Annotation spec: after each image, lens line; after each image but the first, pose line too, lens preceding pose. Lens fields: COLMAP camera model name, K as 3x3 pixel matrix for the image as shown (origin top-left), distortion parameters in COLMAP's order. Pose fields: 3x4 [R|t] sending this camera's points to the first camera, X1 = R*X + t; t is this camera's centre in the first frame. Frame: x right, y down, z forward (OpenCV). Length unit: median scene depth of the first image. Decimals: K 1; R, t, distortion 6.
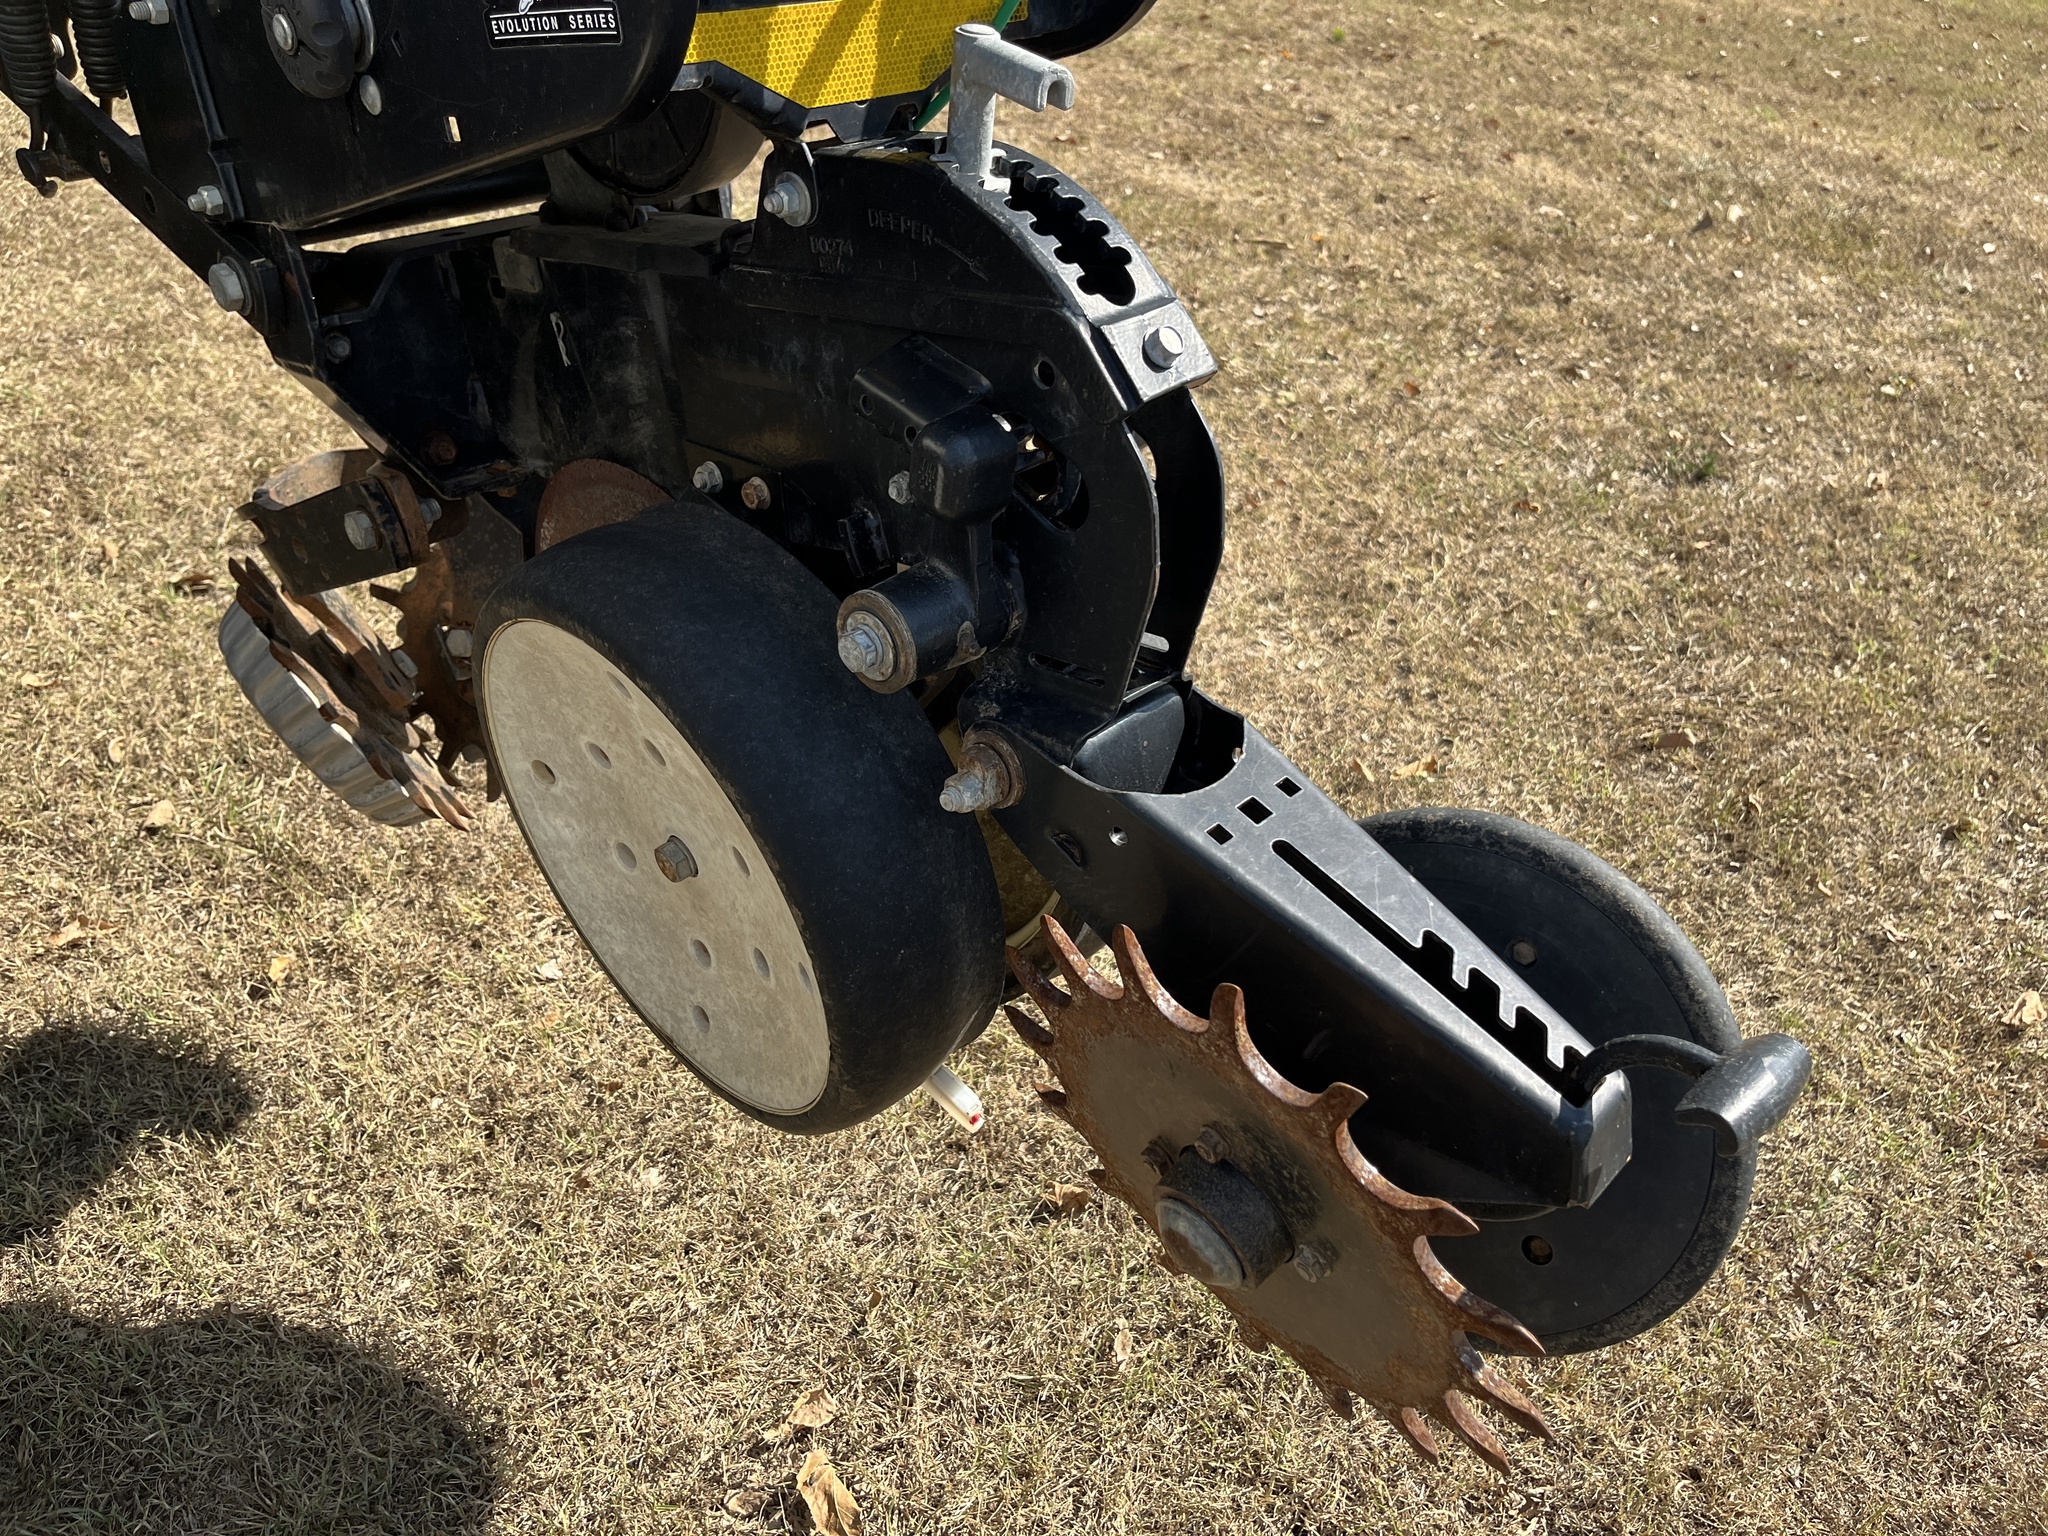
lens RADIAL K [[1544.3, 0, 1024.3], [0, 1544.3, 794.3], [0, 0, 1]] dist [0.071495, -0.100126]
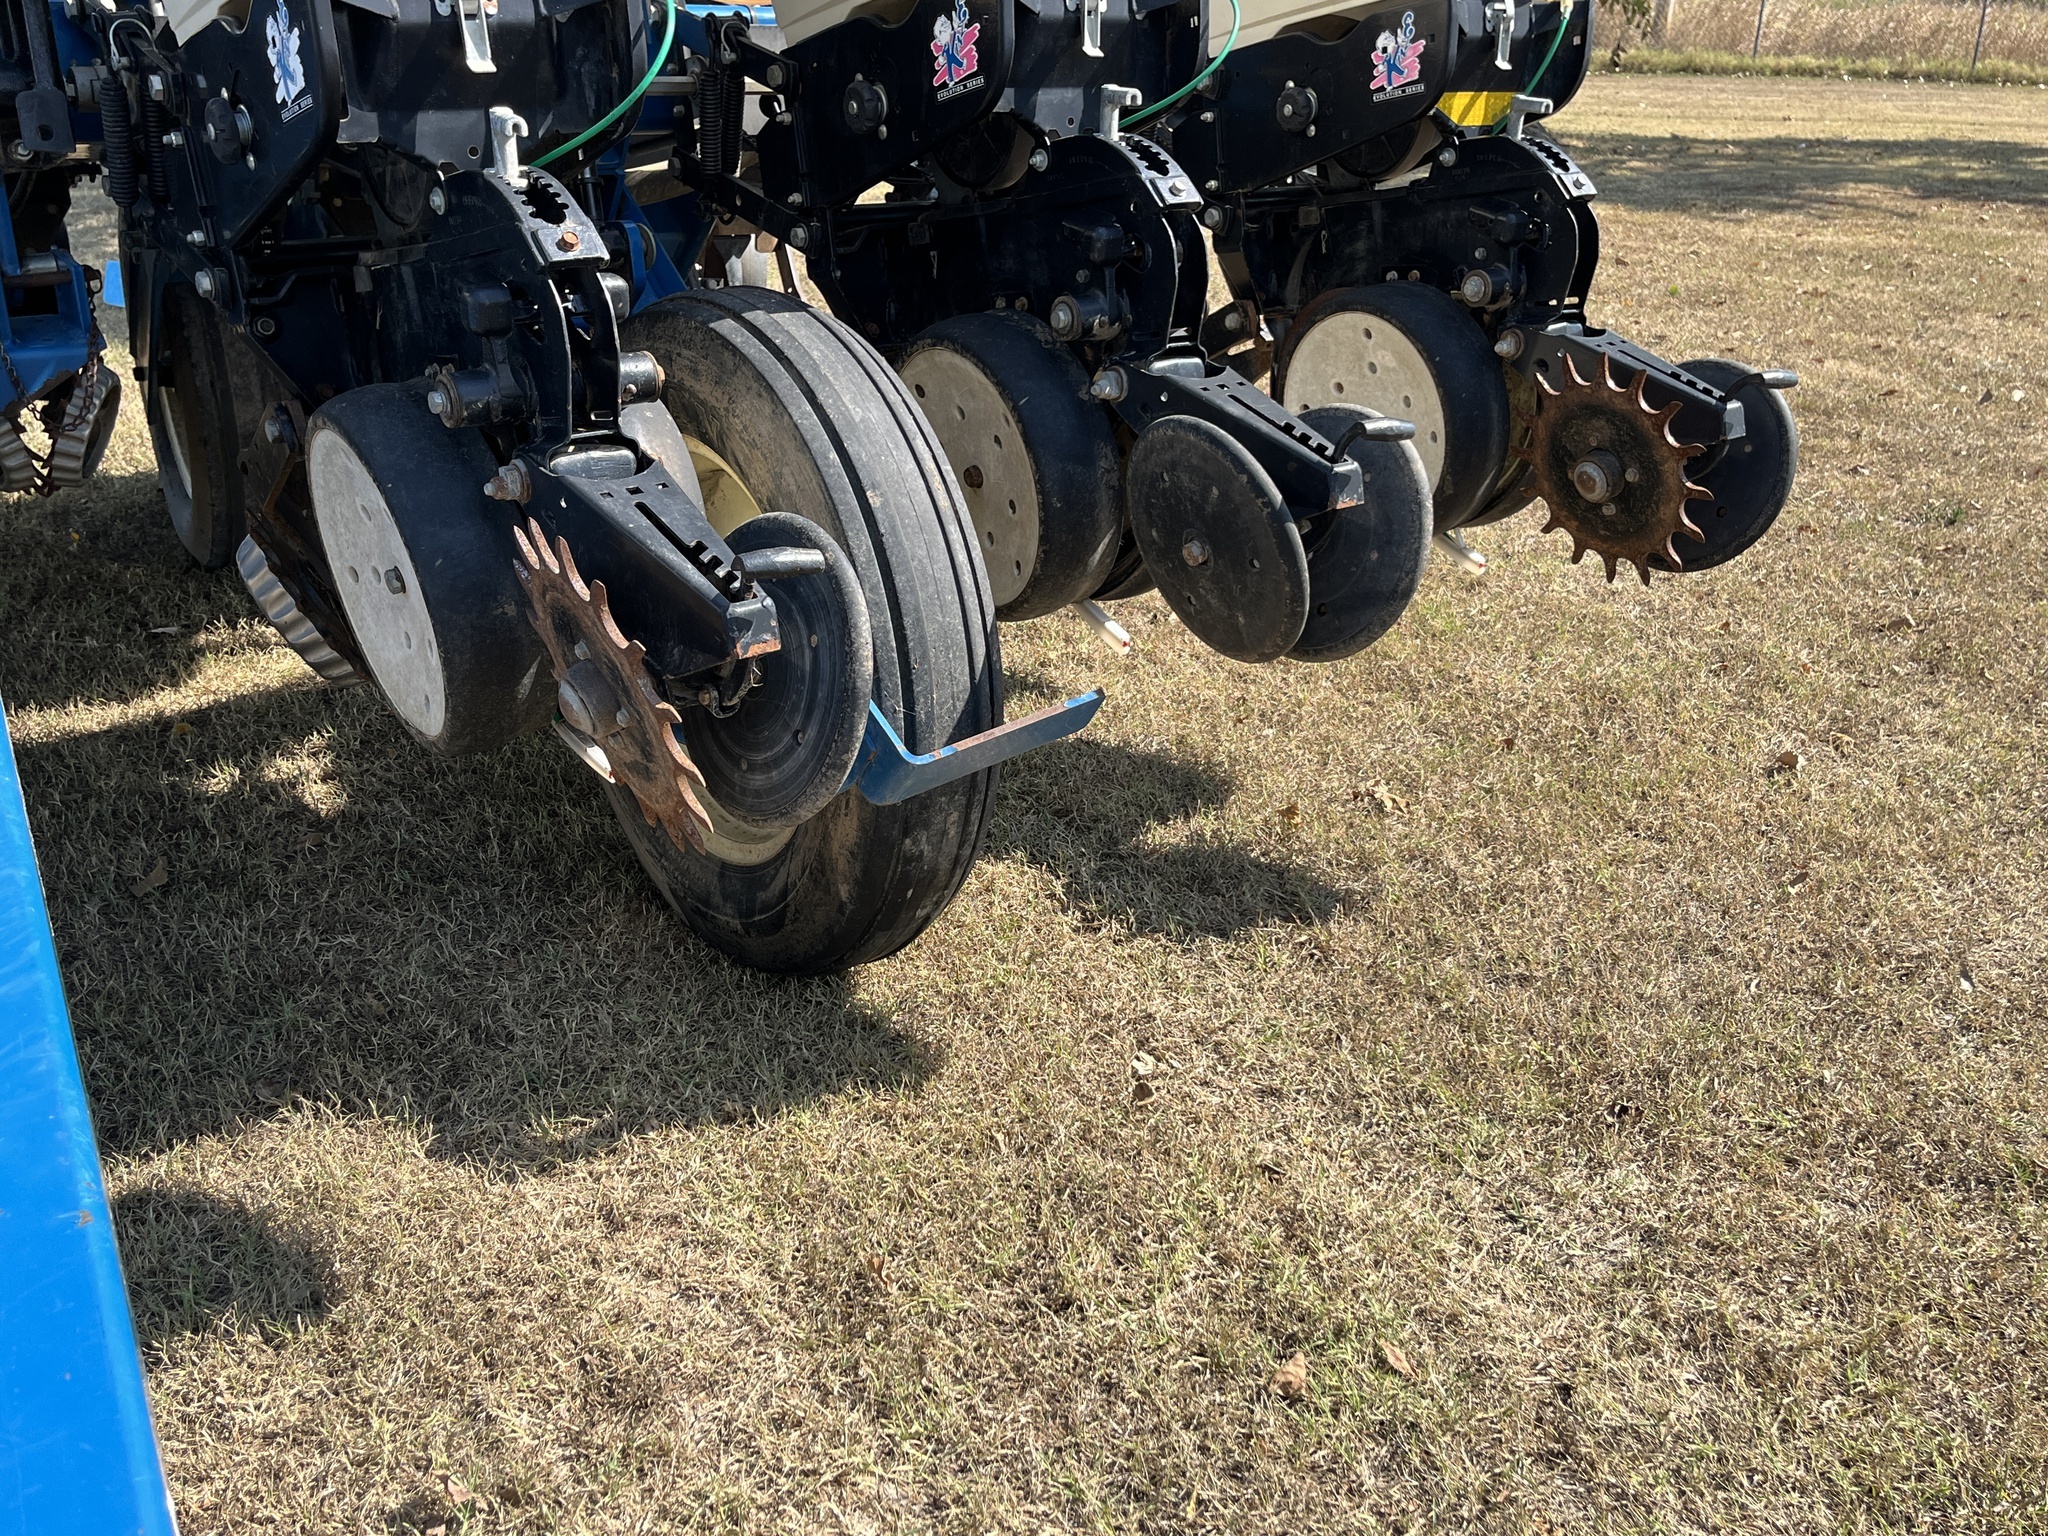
lens RADIAL K [[1685.5, 0, 1024.0], [0, 1685.5, 768.0], [0, 0, 1]] dist [-0.008049, -0.004164]
pose [[0.982583, 0.030989, -0.183222, -0.302500], [-0.069735, 0.975427, -0.208998, 1.408985], [0.172243, 0.218135, 0.960599, -1.875208]]
